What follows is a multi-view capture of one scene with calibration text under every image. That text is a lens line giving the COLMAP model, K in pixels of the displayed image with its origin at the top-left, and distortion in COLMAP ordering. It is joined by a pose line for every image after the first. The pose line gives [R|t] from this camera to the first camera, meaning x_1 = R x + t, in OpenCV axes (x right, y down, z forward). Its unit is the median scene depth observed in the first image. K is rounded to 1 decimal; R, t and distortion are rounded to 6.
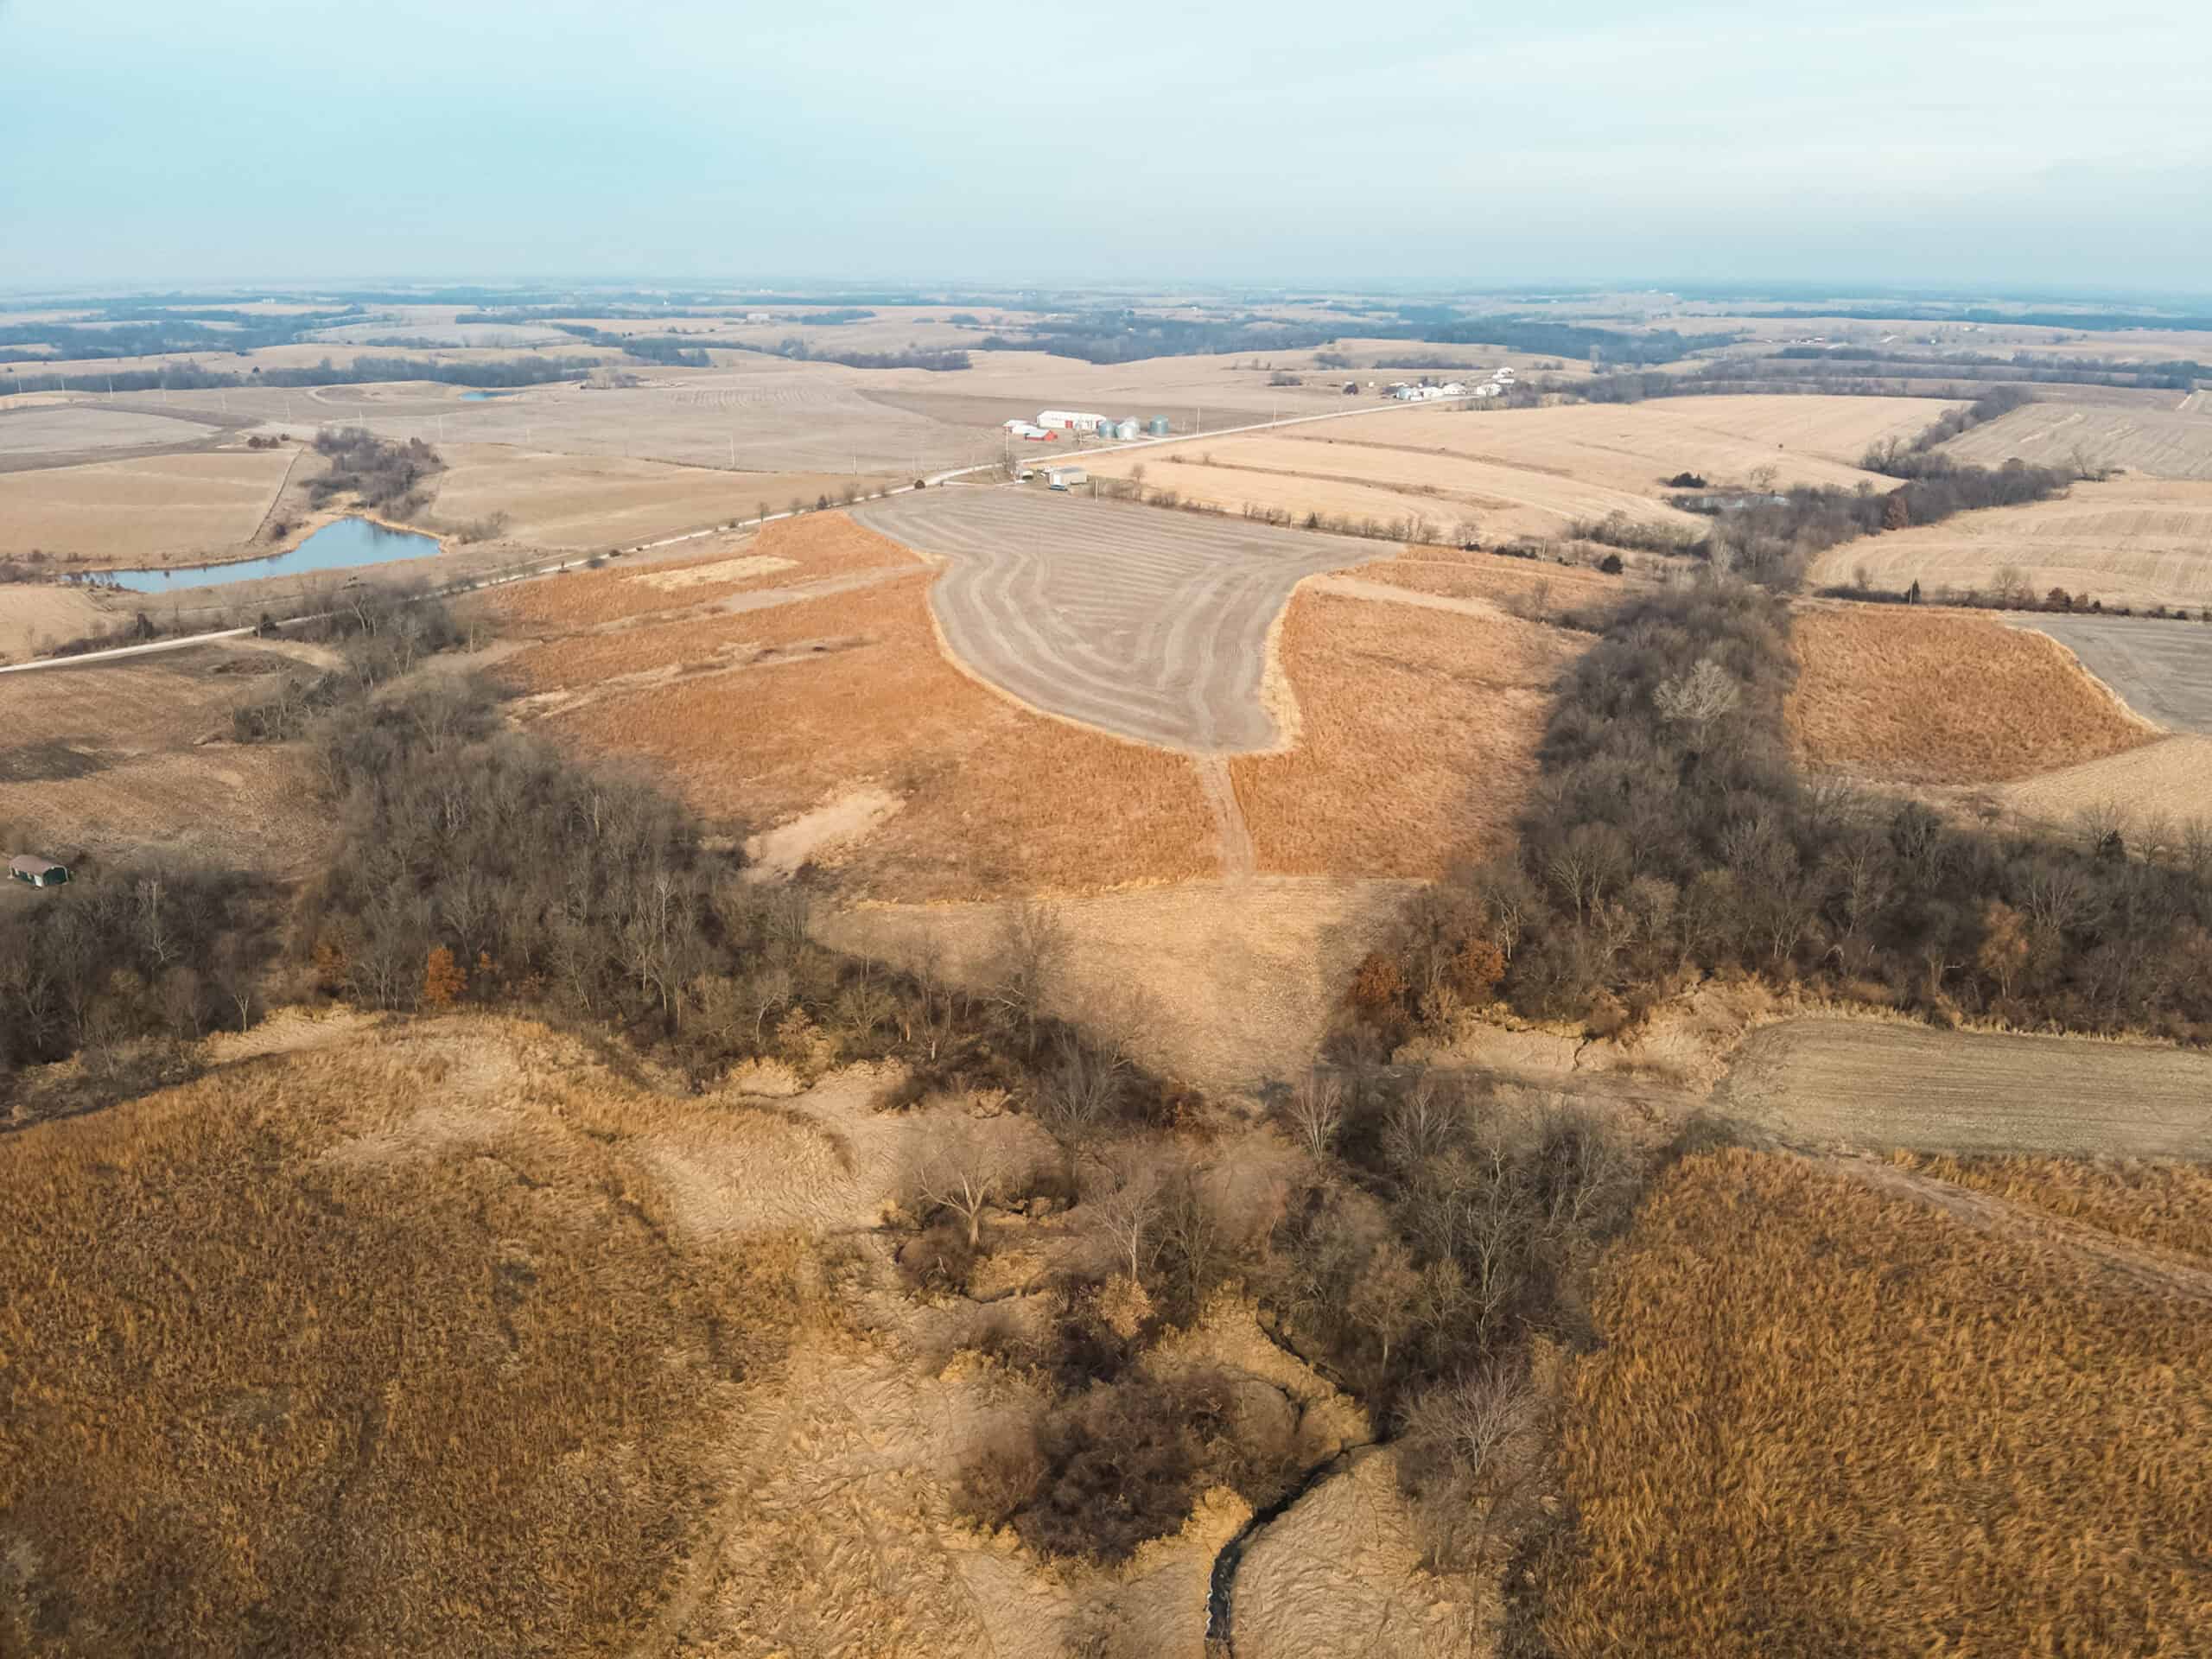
lens RADIAL K [[1613.0, 0, 1102.6], [0, 1613.0, 815.1], [0, 0, 1]] dist [0.102052, -0.207302]
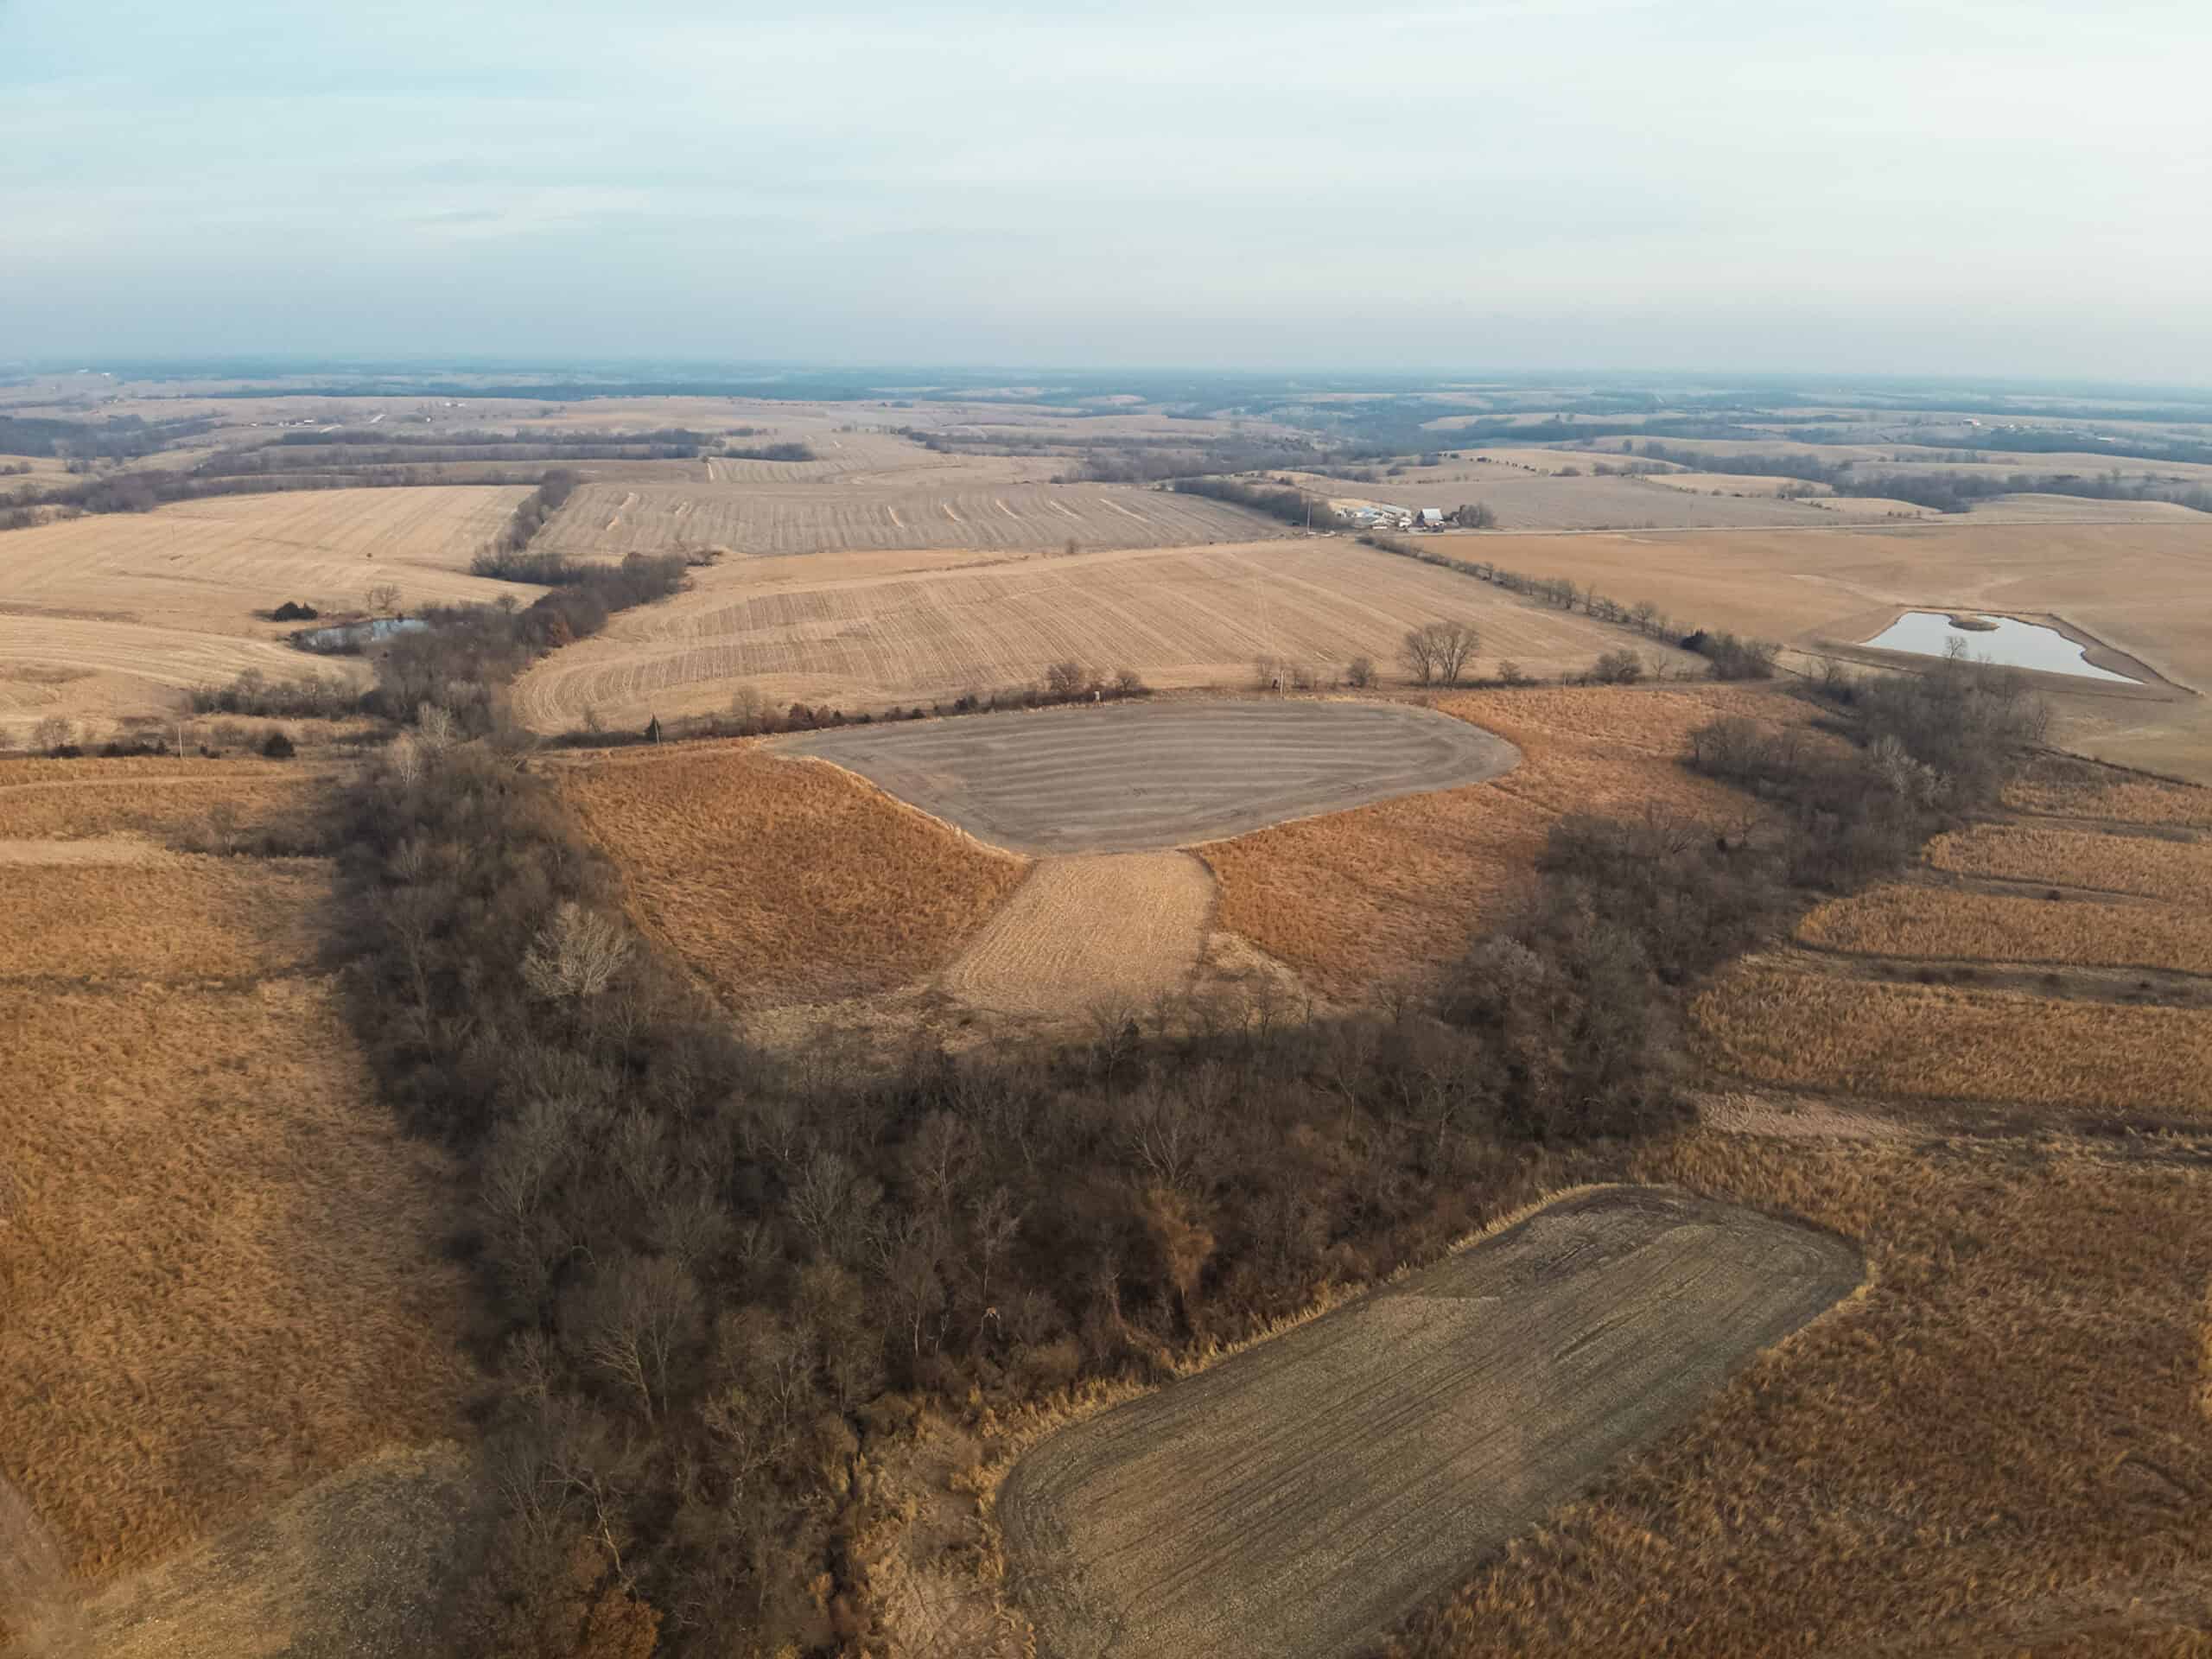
lens RADIAL K [[1630.6, 0, 1097.5], [0, 1630.6, 815.7], [0, 0, 1]] dist [0.182213, -0.347249]
pose [[0.658788, -0.199020, 0.725527, -0.007745], [0.232183, 0.971084, 0.055554, -0.073323], [-0.715604, 0.131856, 0.685948, 0.185180]]
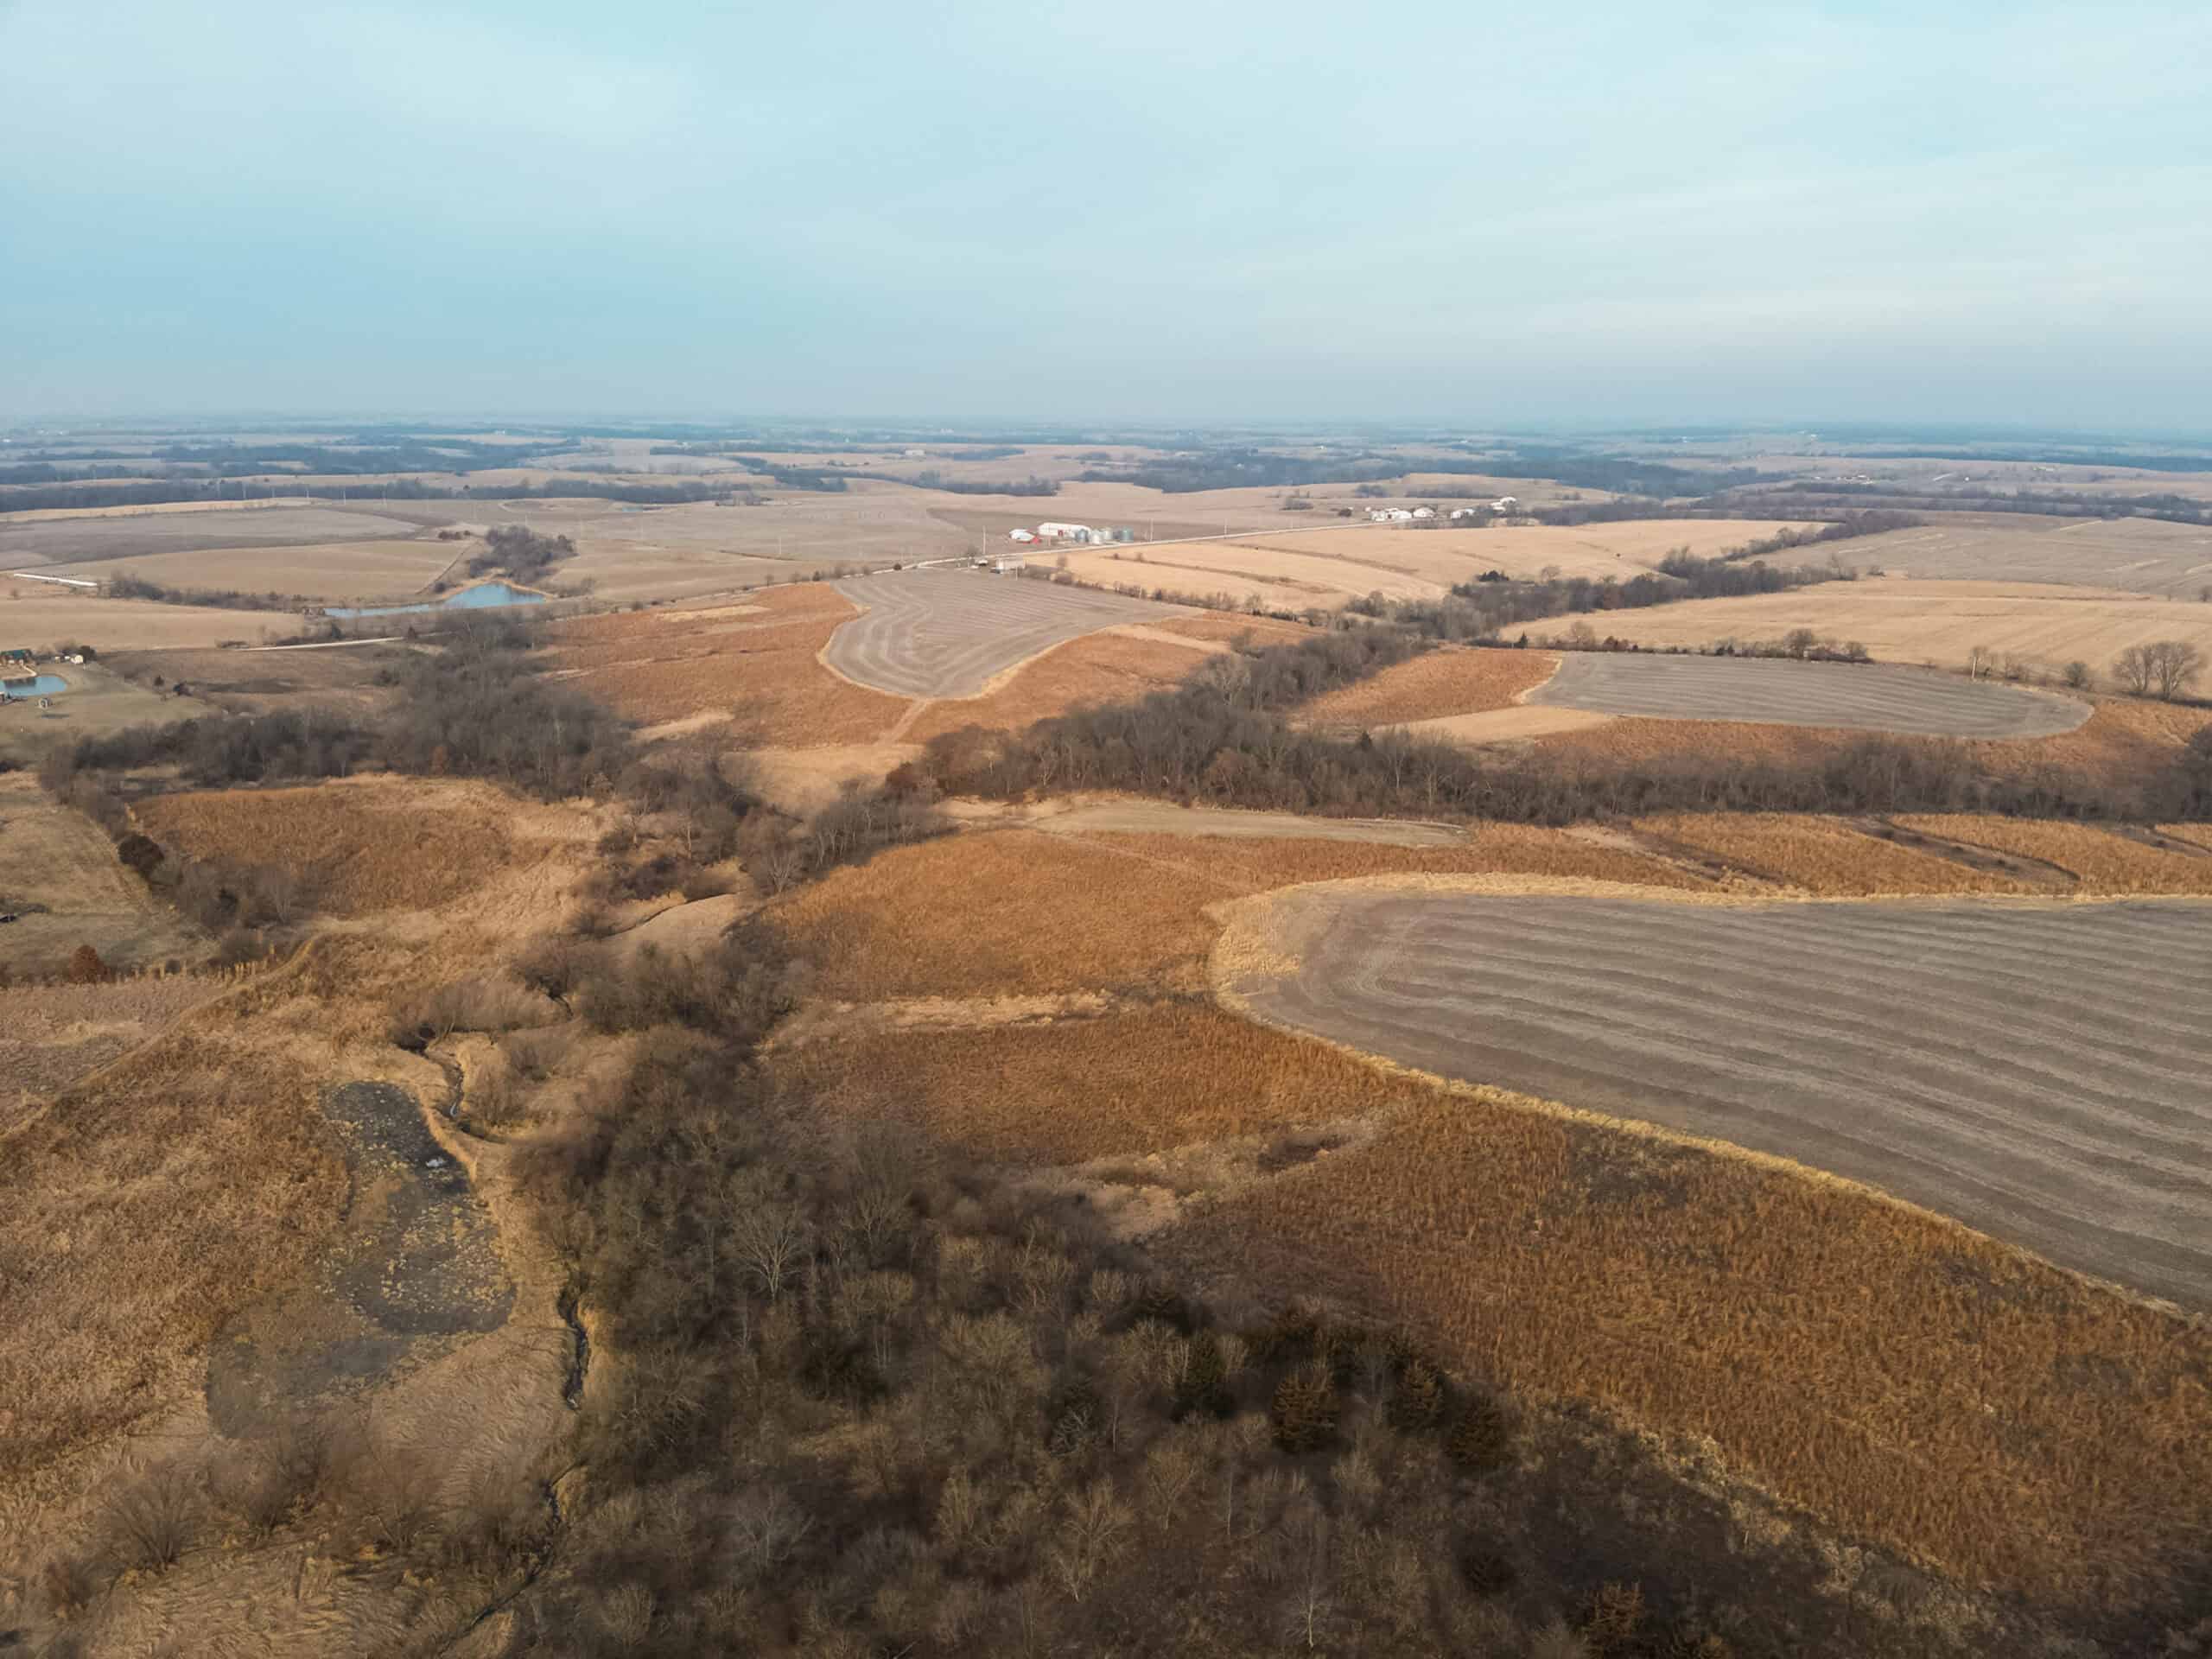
lens RADIAL K [[1601.6, 0, 1106.0], [0, 1601.6, 829.5], [0, 0, 1]] dist [0.144487, -0.287986]
pose [[0.993274, 0.032812, -0.111044, 0.258740], [-0.040474, 0.996900, -0.067469, 0.117741], [0.108486, 0.071509, 0.991523, -0.362662]]
